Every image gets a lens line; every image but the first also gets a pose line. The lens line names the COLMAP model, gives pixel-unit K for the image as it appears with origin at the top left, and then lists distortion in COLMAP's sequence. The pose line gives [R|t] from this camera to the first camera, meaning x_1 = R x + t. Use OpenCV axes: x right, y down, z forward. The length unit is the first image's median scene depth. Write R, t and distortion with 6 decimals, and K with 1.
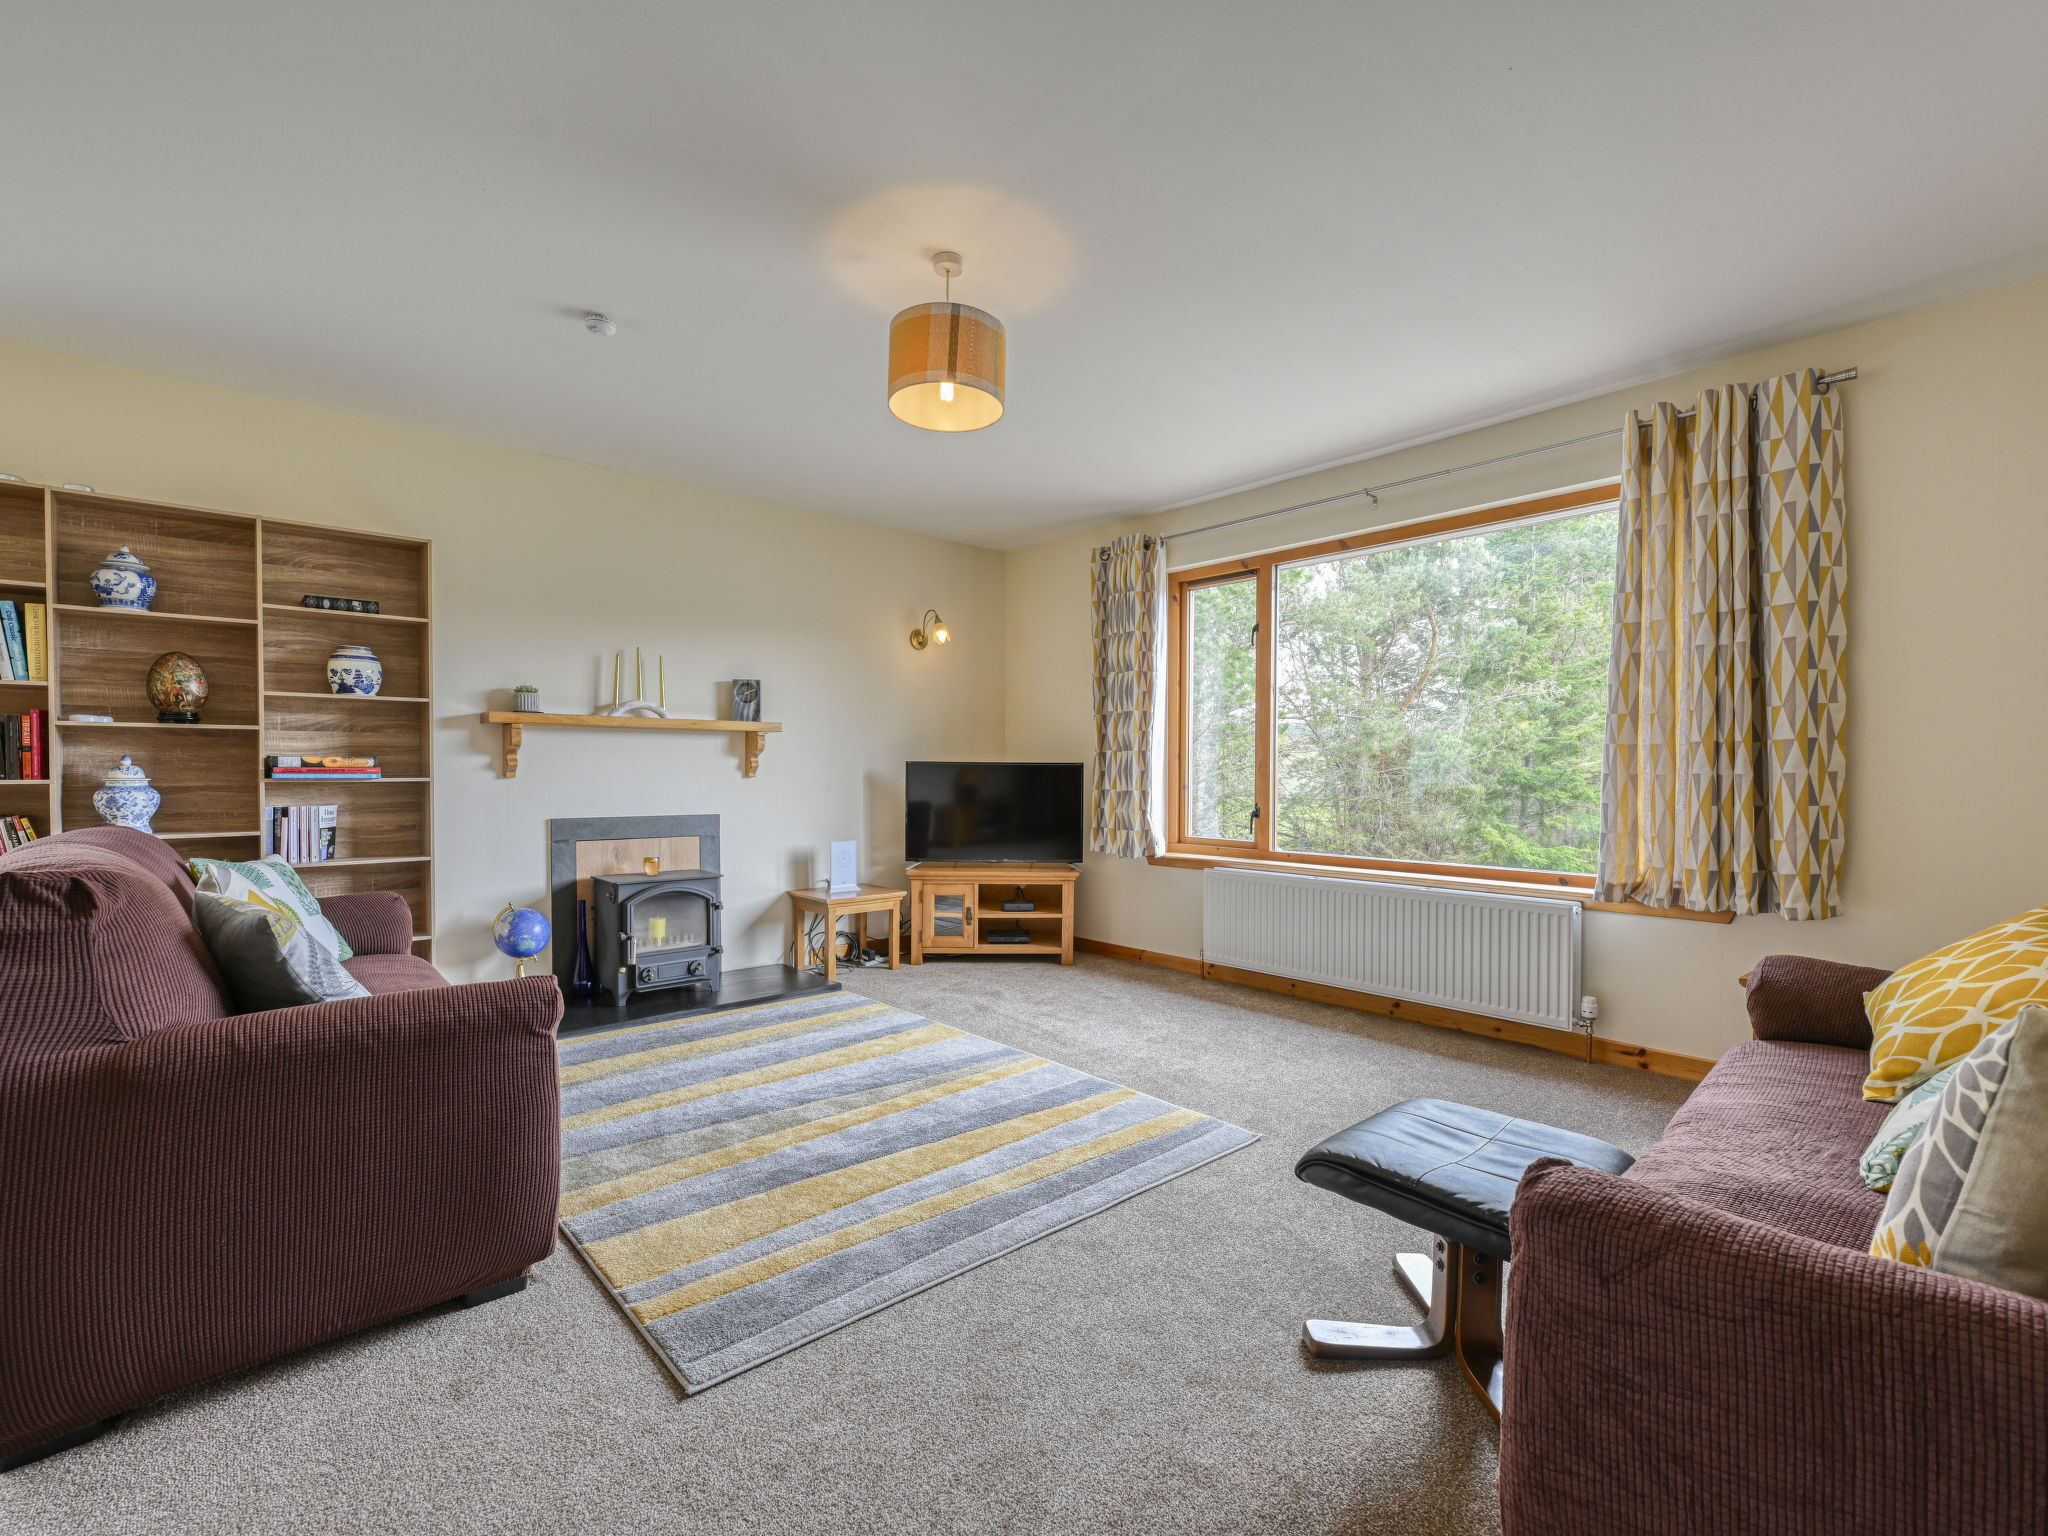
lens RADIAL K [[921.5, 0, 1021.3], [0, 921.5, 783.1], [0, 0, 1]] dist [-0.000322, -0.000051]
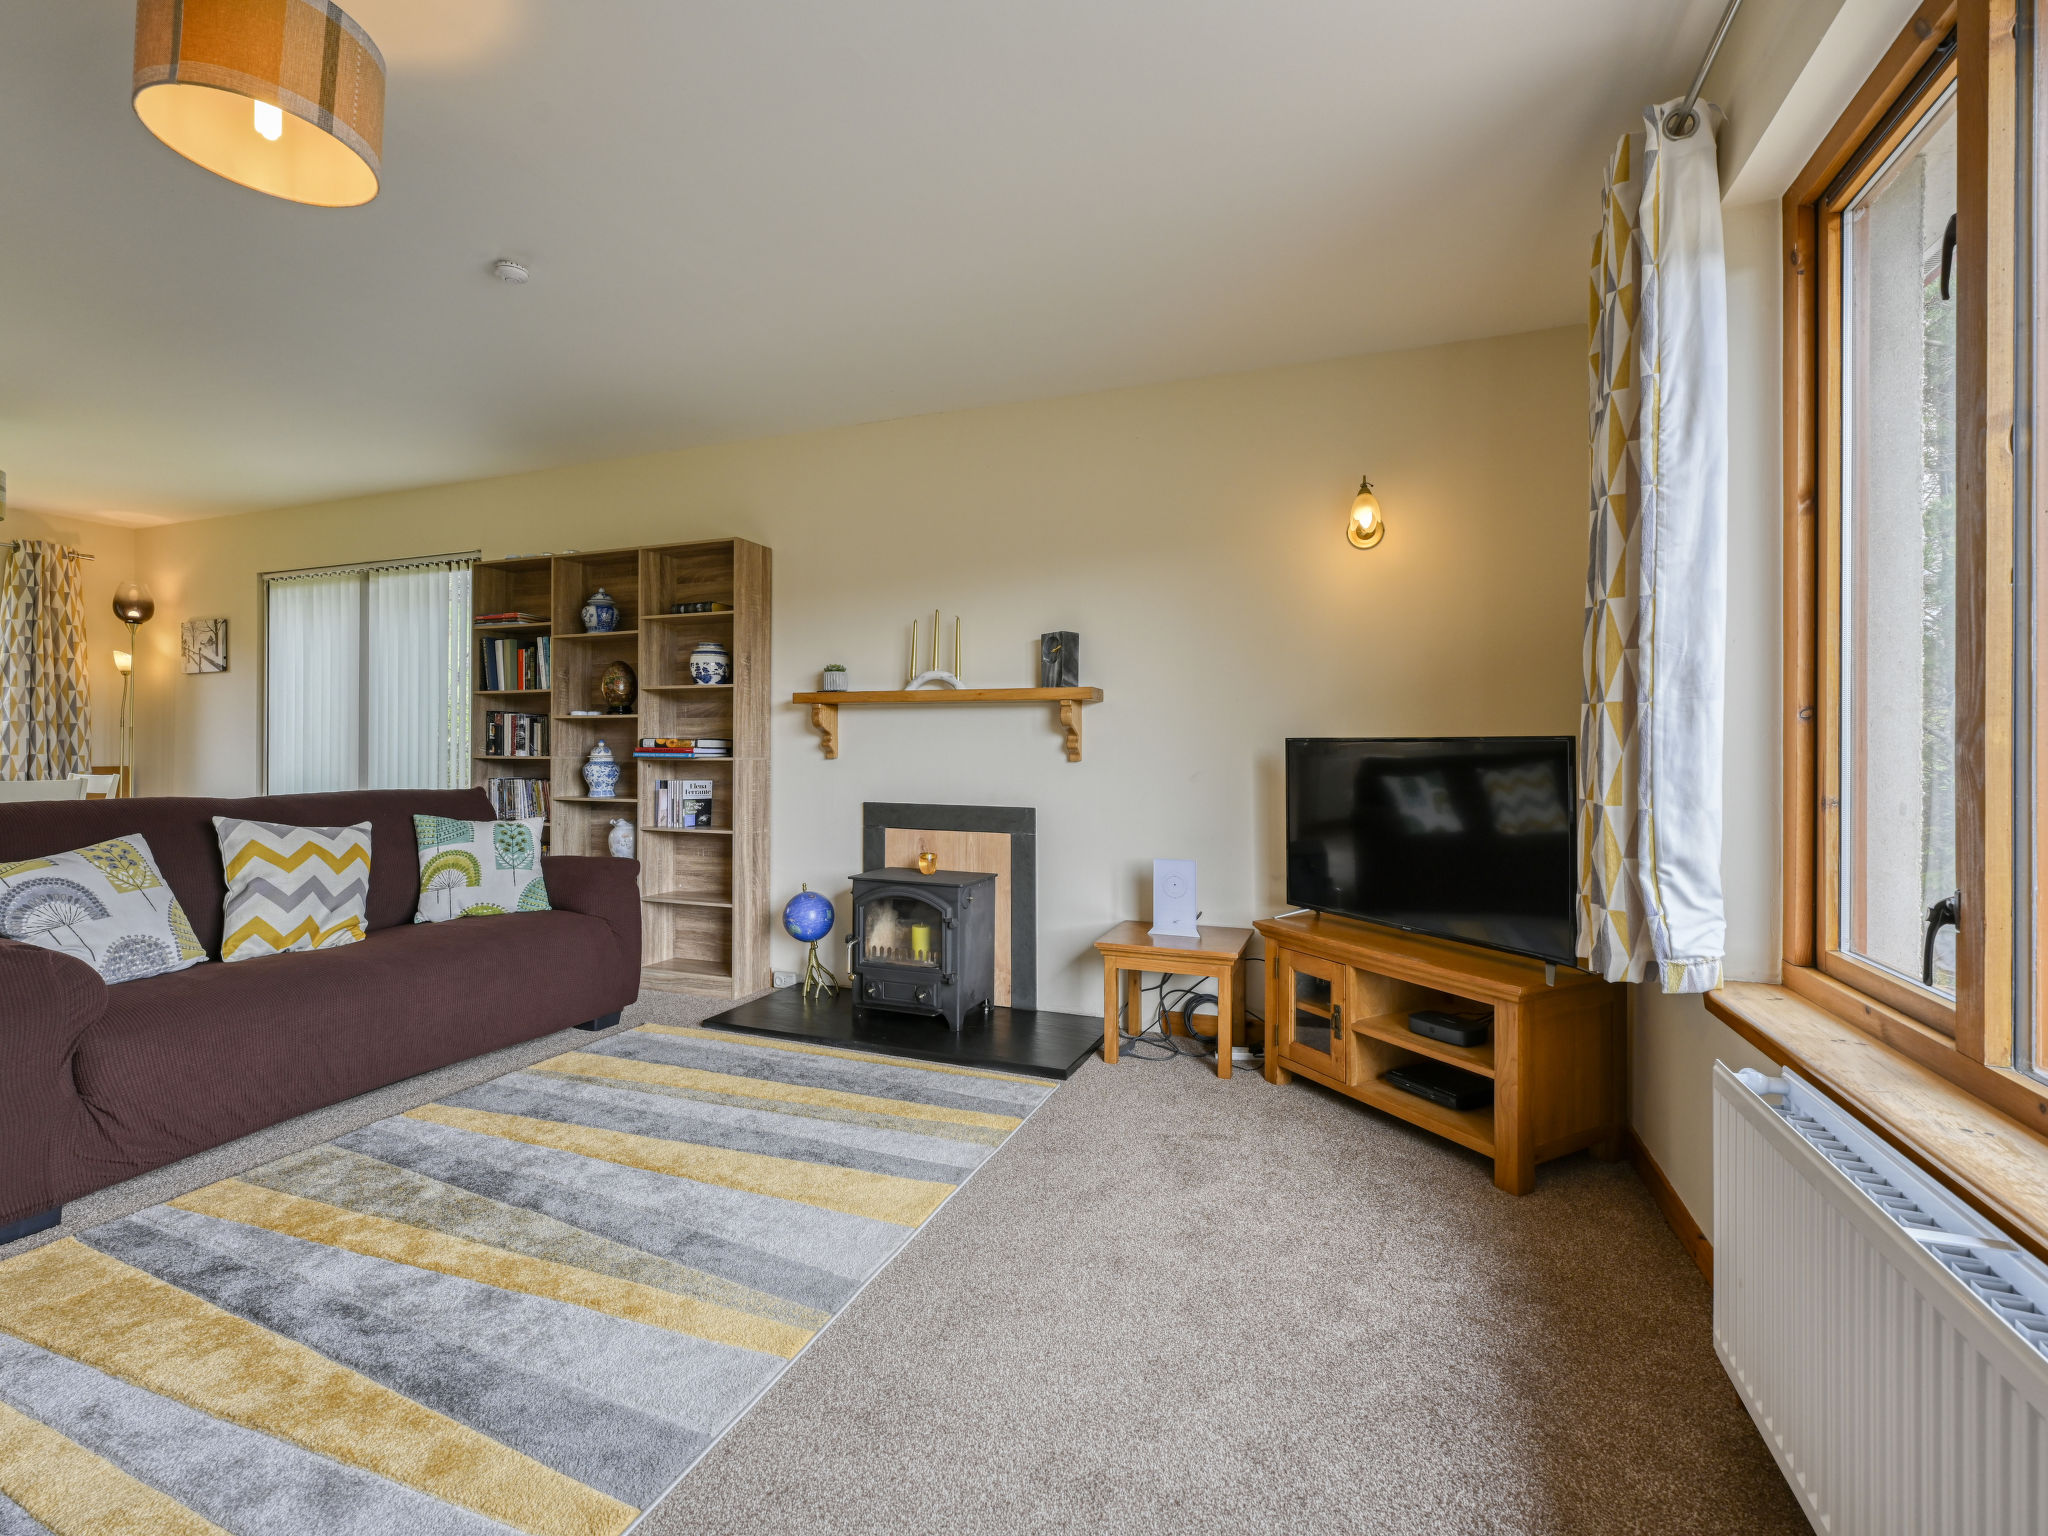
lens RADIAL K [[926.0, 0, 1019.1], [0, 926.0, 755.2], [0, 0, 1]] dist [-0.000244, -0.000504]
pose [[0.450361, 0.003977, -0.892838, 0.409630], [-0.015067, 0.999882, -0.003146, -0.008685], [0.892720, 0.014869, 0.450367, 0.700477]]
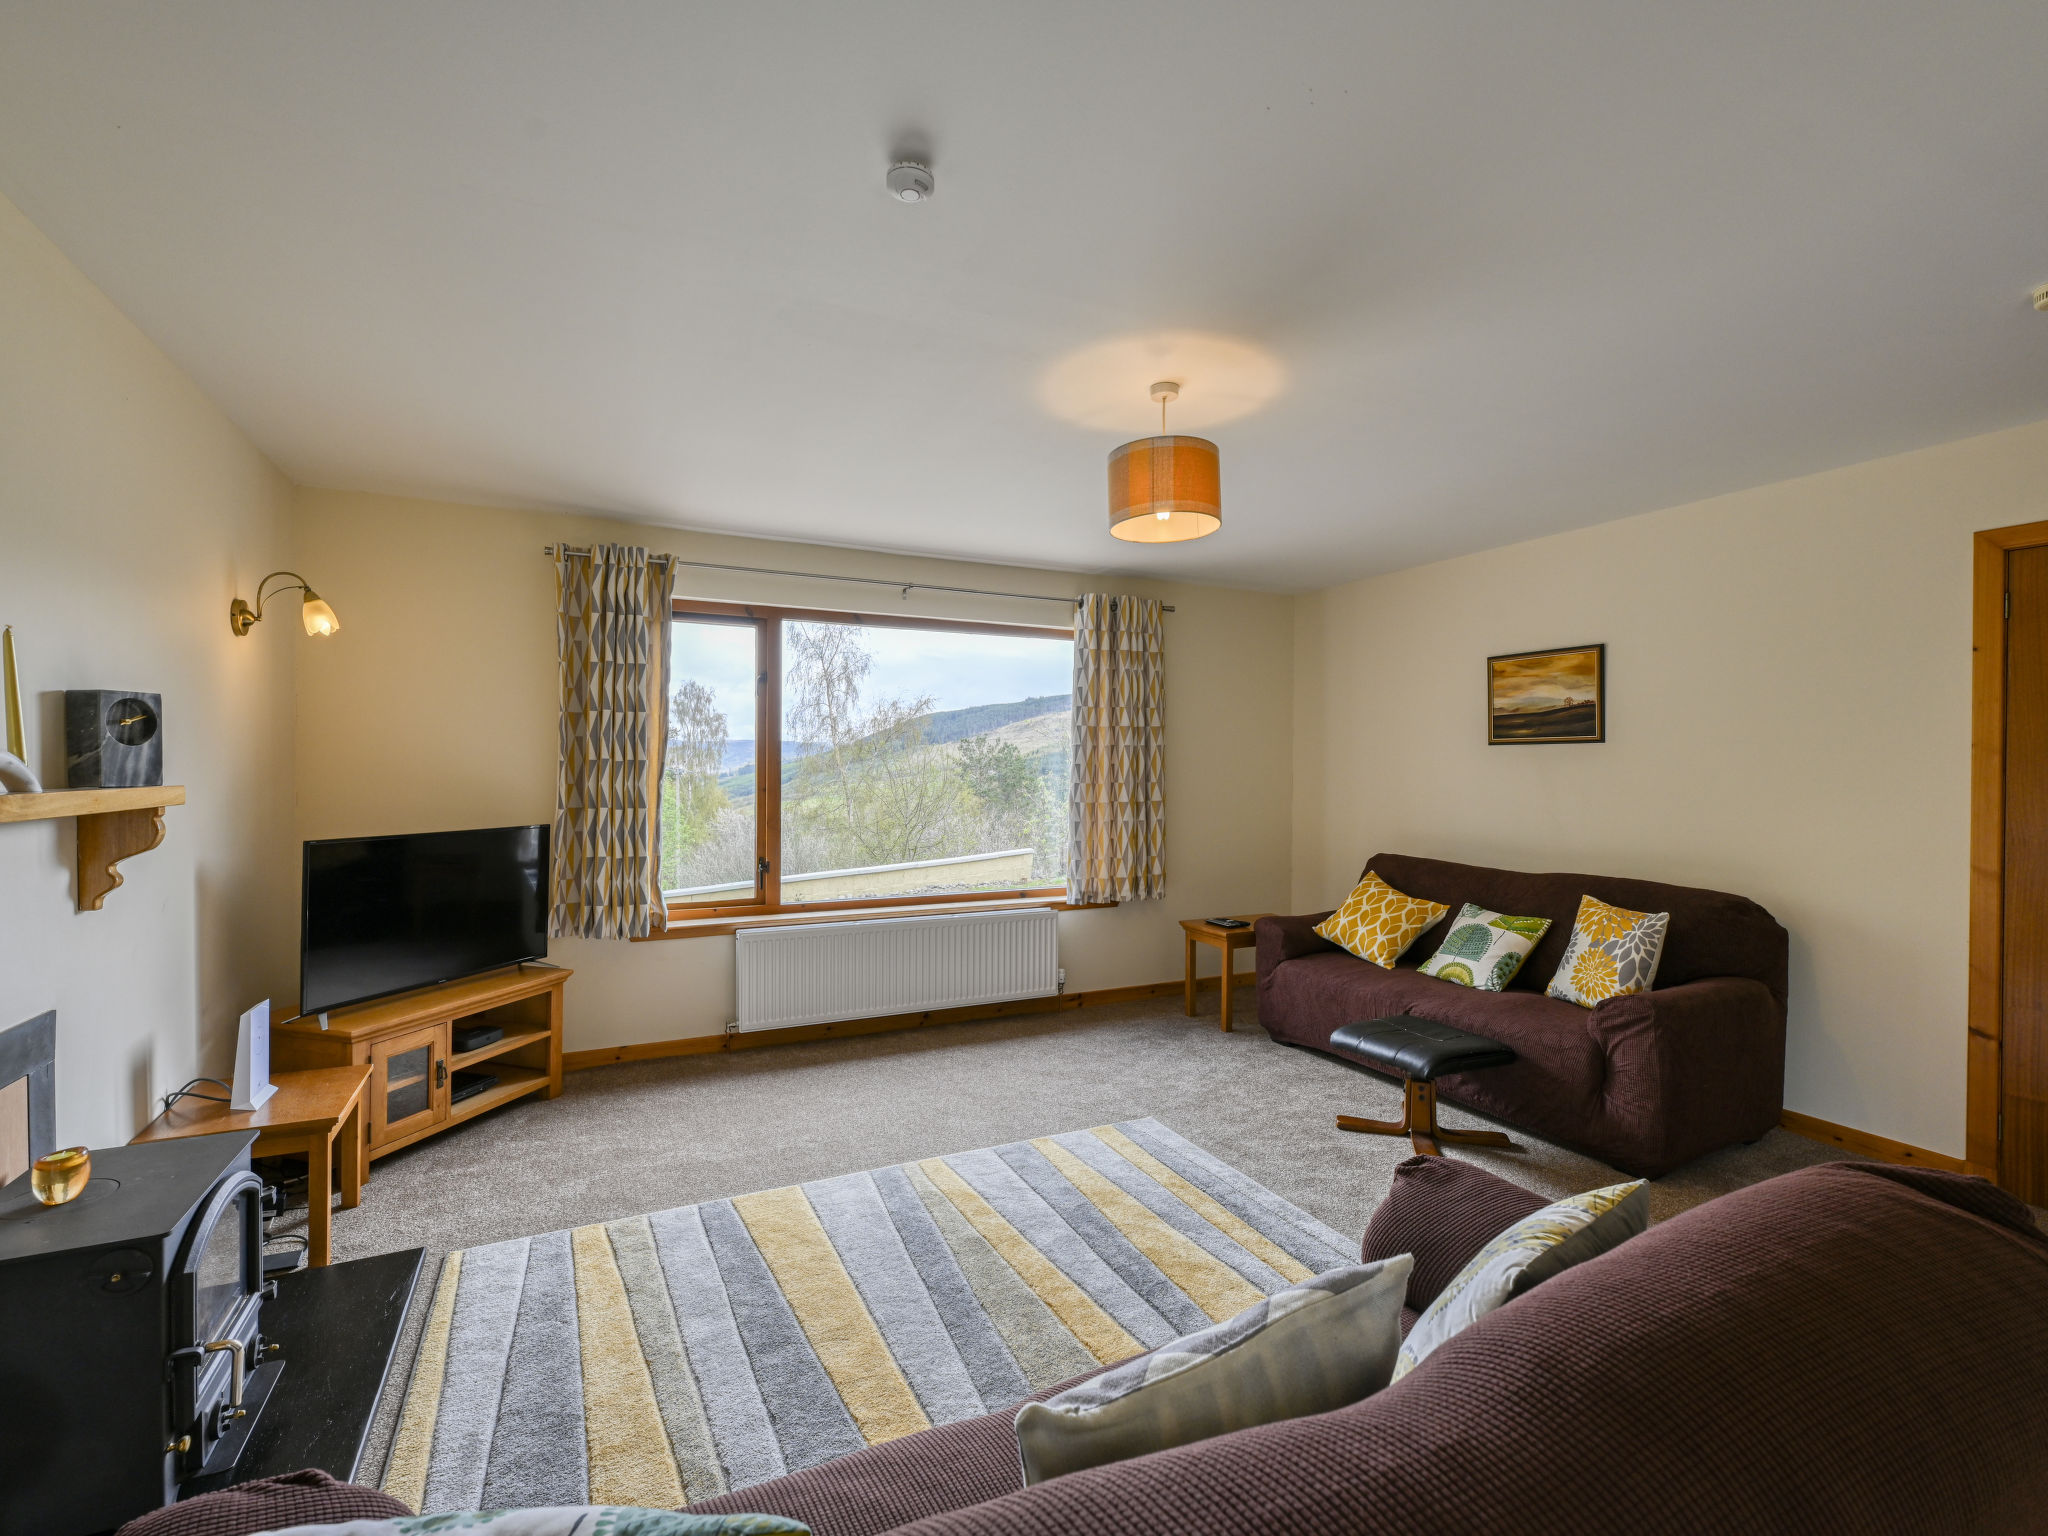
lens RADIAL K [[916.1, 0, 1029.4], [0, 916.1, 772.6], [0, 0, 1]] dist [-0.000085, 0.000269]
pose [[0.272317, -0.008498, 0.962170, -0.671080], [0.009938, 0.999933, 0.006018, -0.079421], [-0.962156, 0.007923, 0.272383, 0.511043]]
